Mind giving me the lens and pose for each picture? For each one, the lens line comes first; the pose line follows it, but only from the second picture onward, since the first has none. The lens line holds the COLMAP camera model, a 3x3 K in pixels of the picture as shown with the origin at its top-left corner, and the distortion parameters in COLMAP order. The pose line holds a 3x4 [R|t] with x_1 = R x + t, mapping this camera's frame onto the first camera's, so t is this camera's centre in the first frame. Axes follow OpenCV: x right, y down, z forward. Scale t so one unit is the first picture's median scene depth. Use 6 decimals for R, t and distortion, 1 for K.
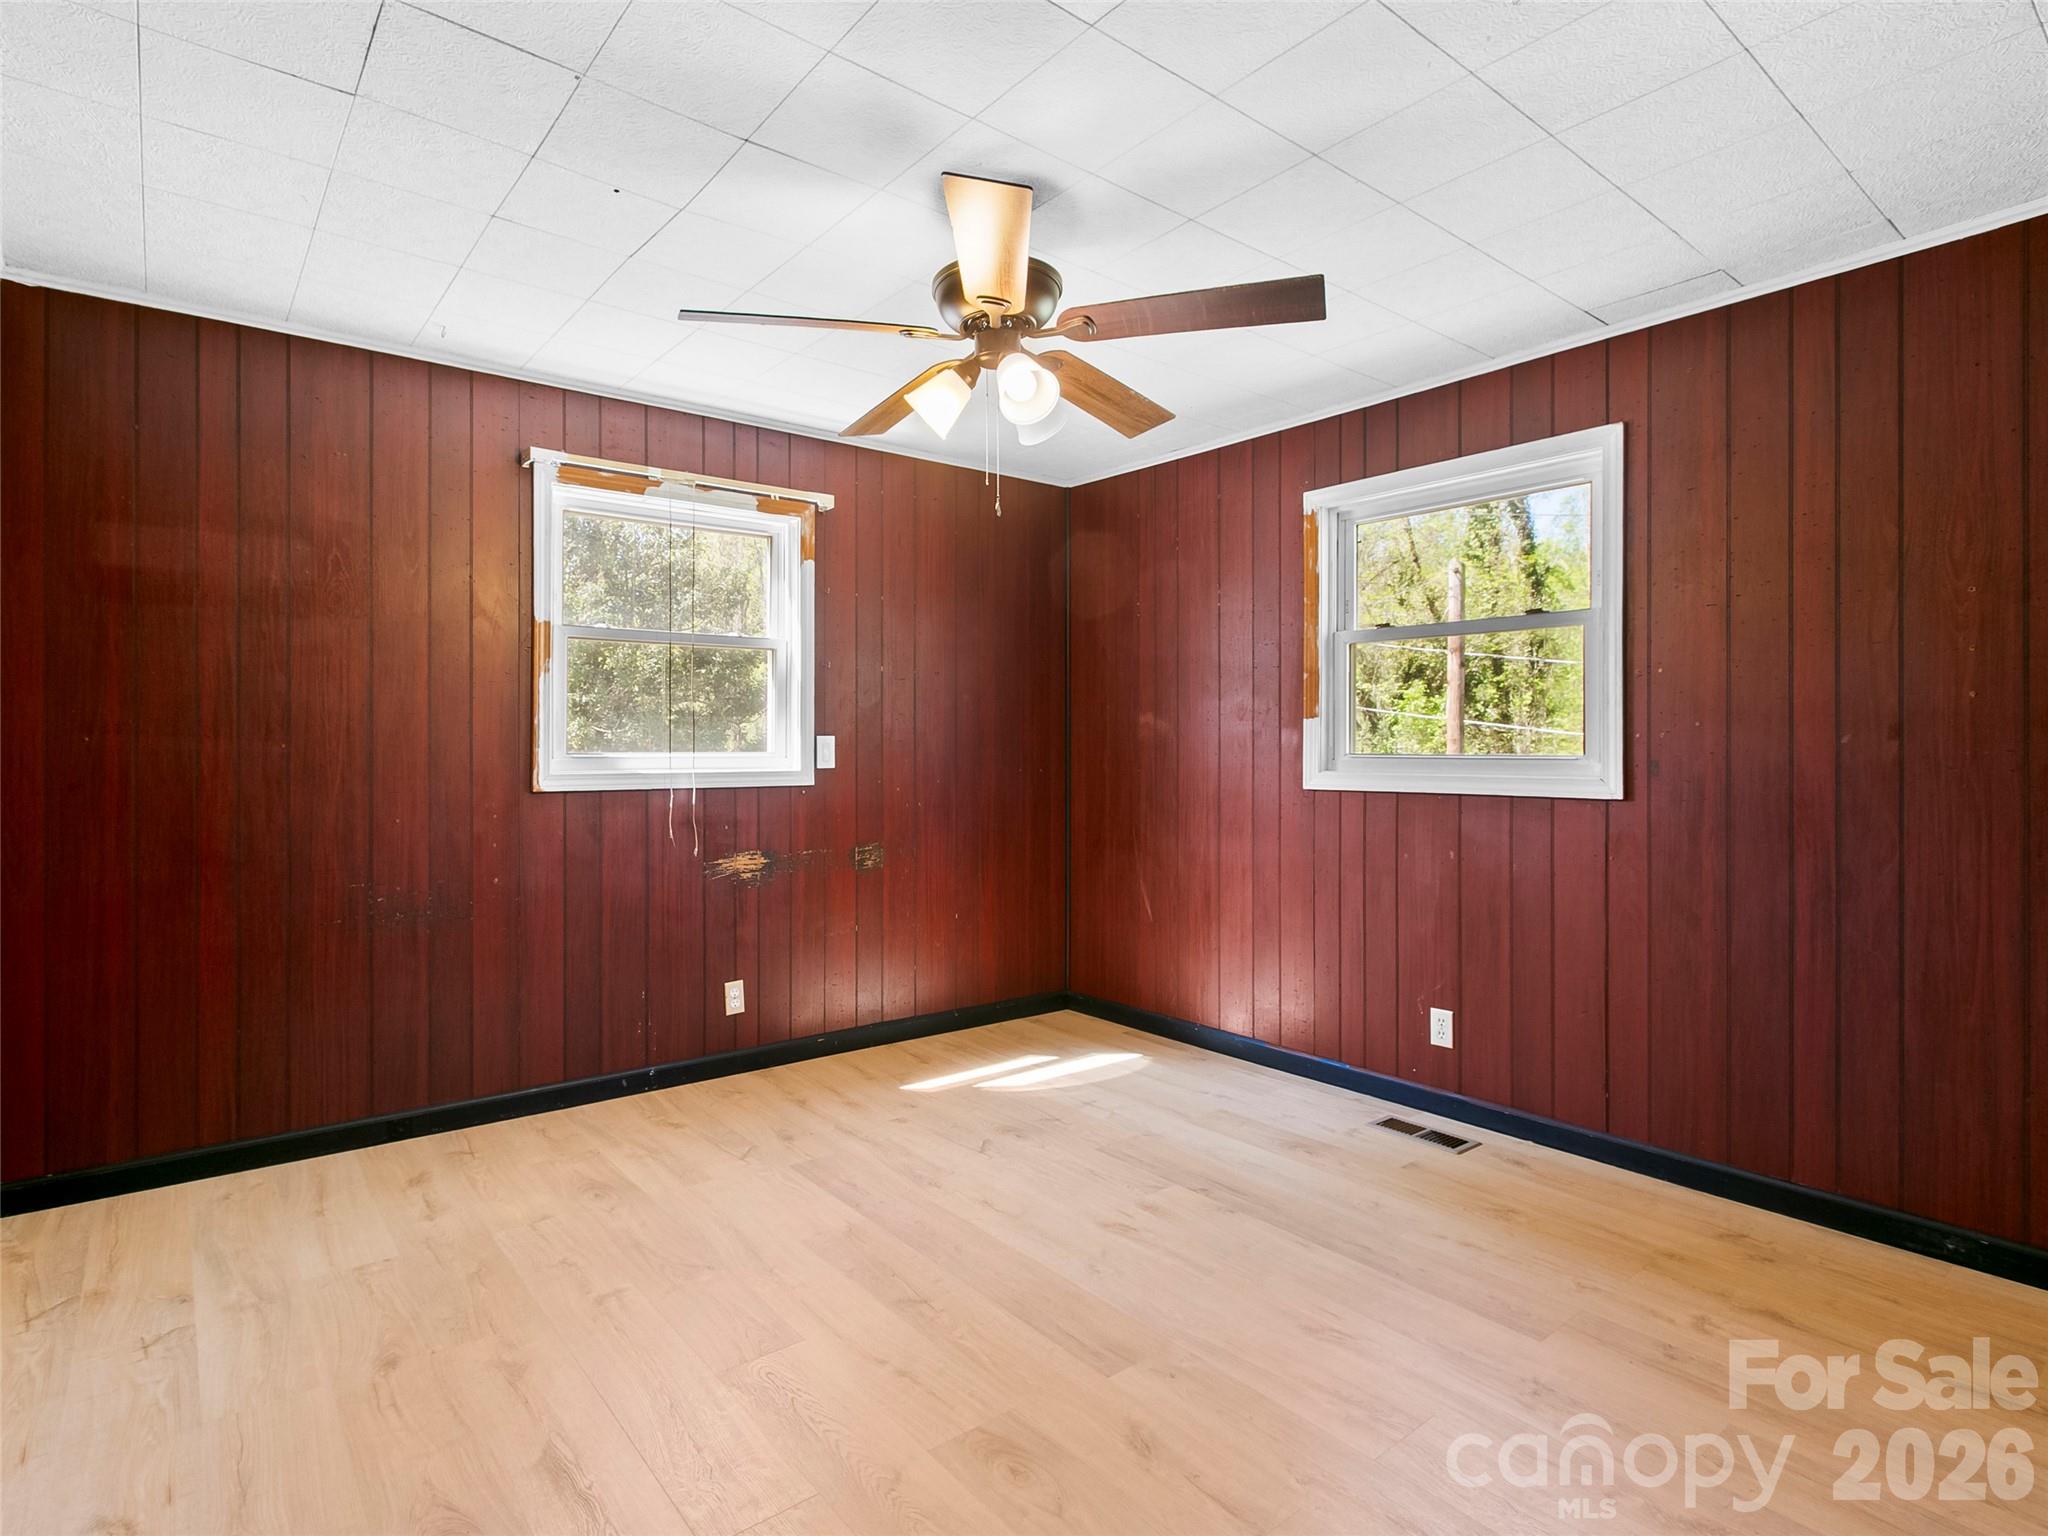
lens RADIAL K [[1072.5, 0, 1024.1], [0, 1072.5, 755.1], [0, 0, 1]] dist [-0.001875, 0.000467]
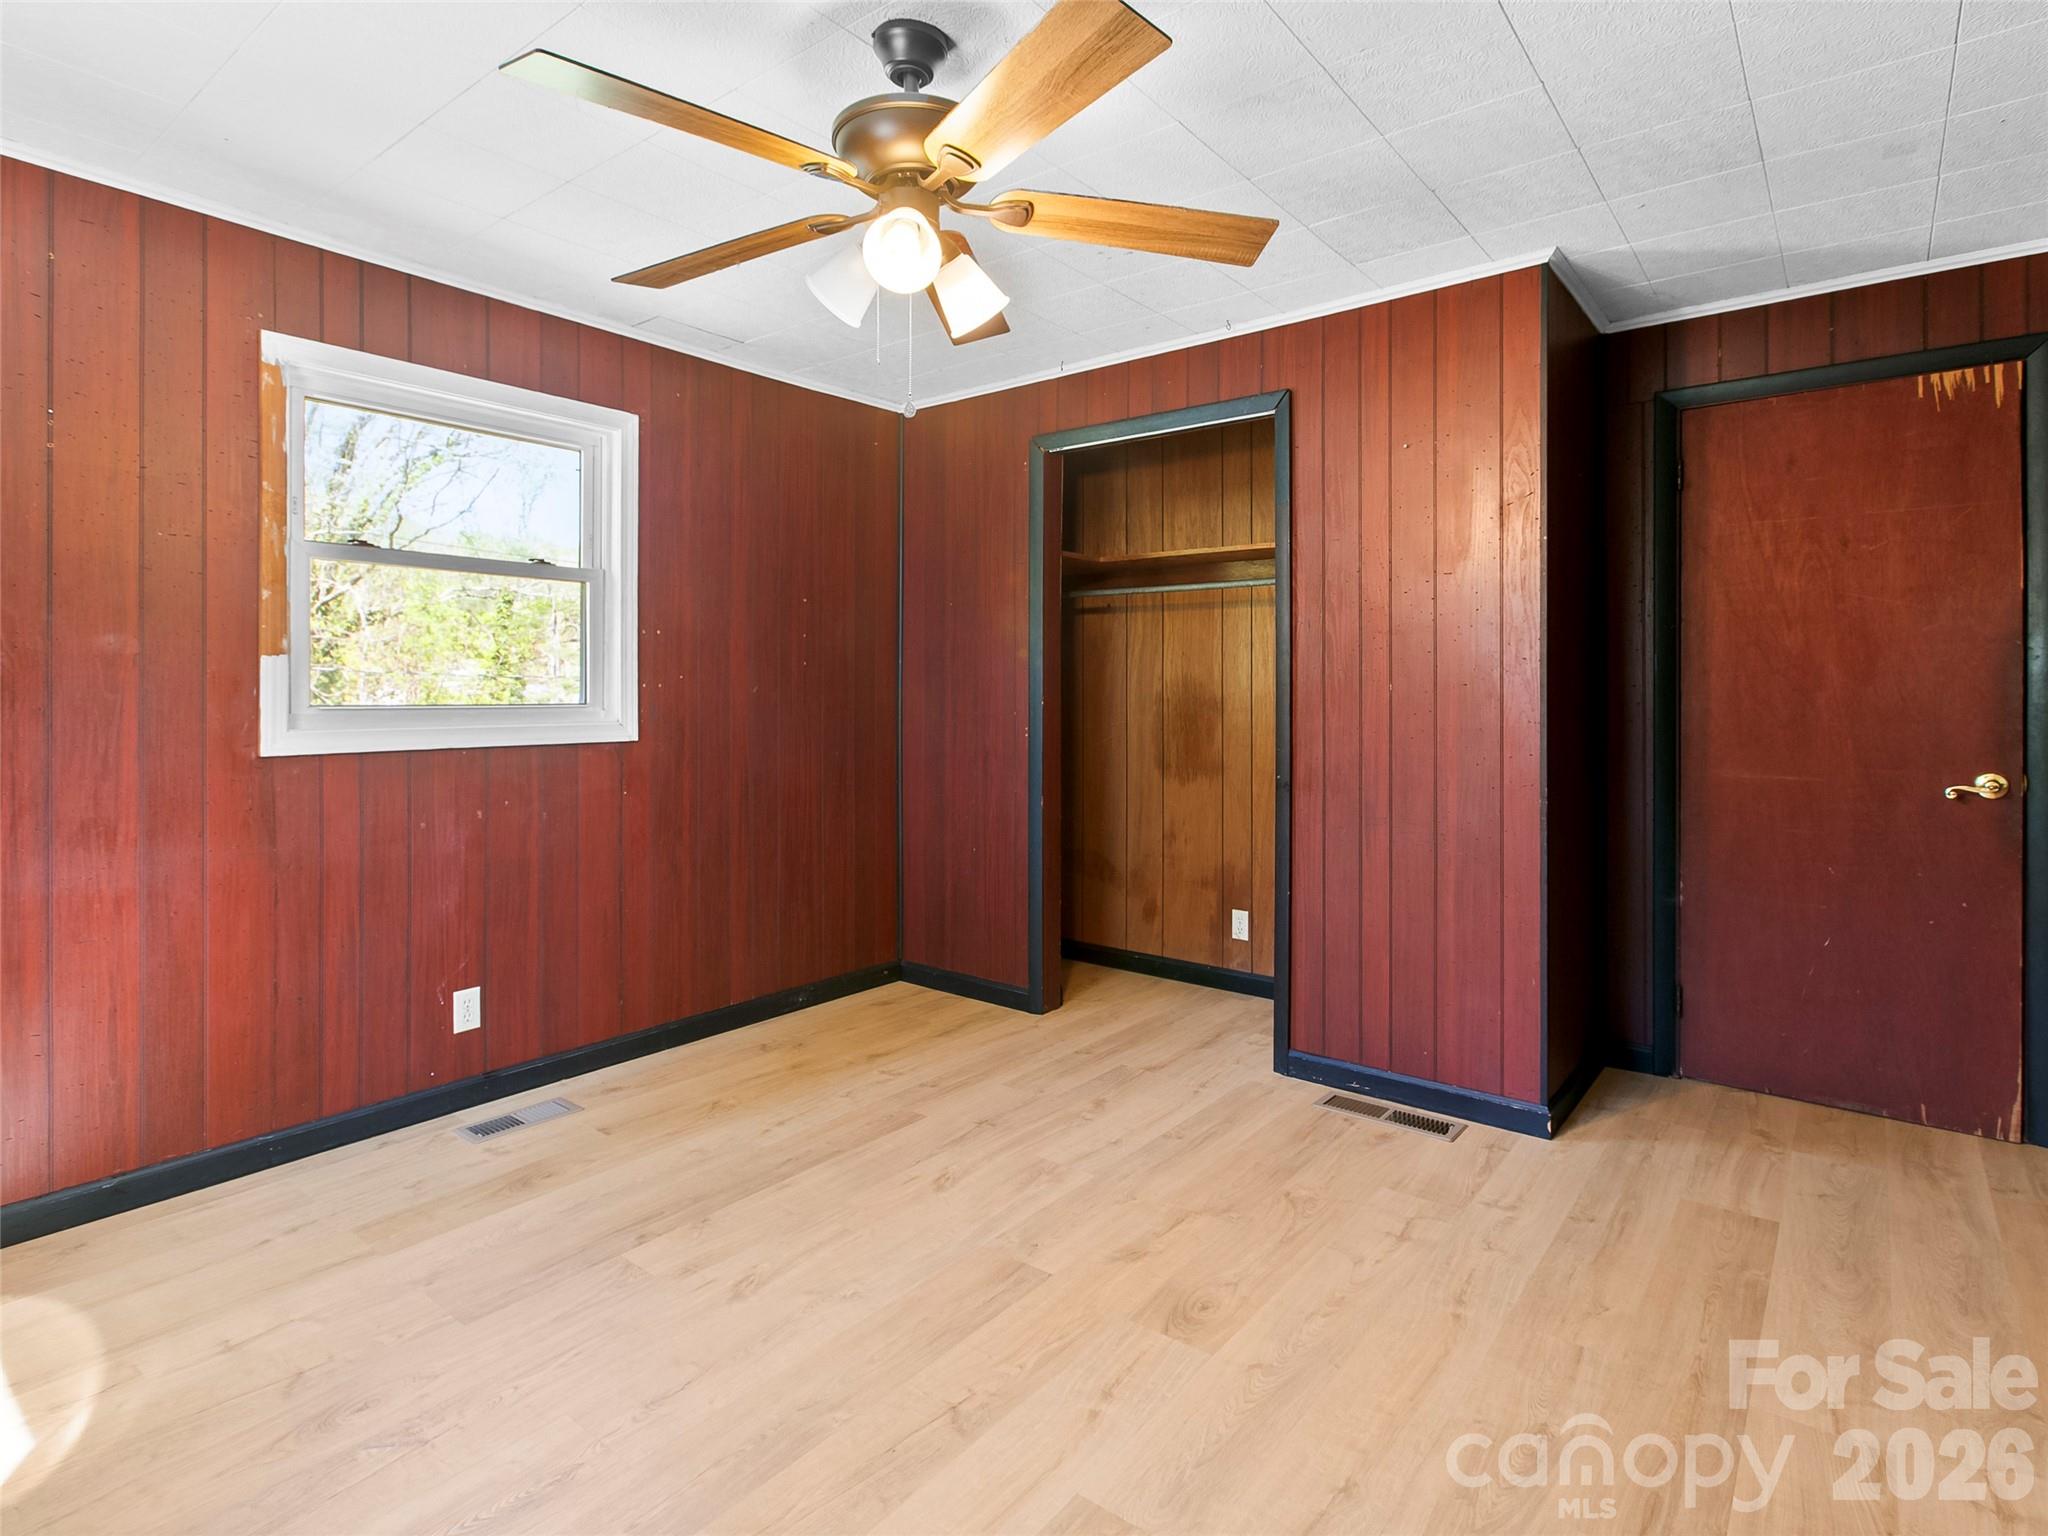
lens RADIAL K [[1072.5, 0, 992.8], [0, 1072.5, 697.6], [0, 0, 1]] dist [-0.001875, 0.000467]
pose [[-0.211039, -0.004178, 0.977469, -0.651347], [0.005896, 0.999967, 0.005547, -0.009041], [-0.977460, 0.006934, -0.211007, 0.859372]]
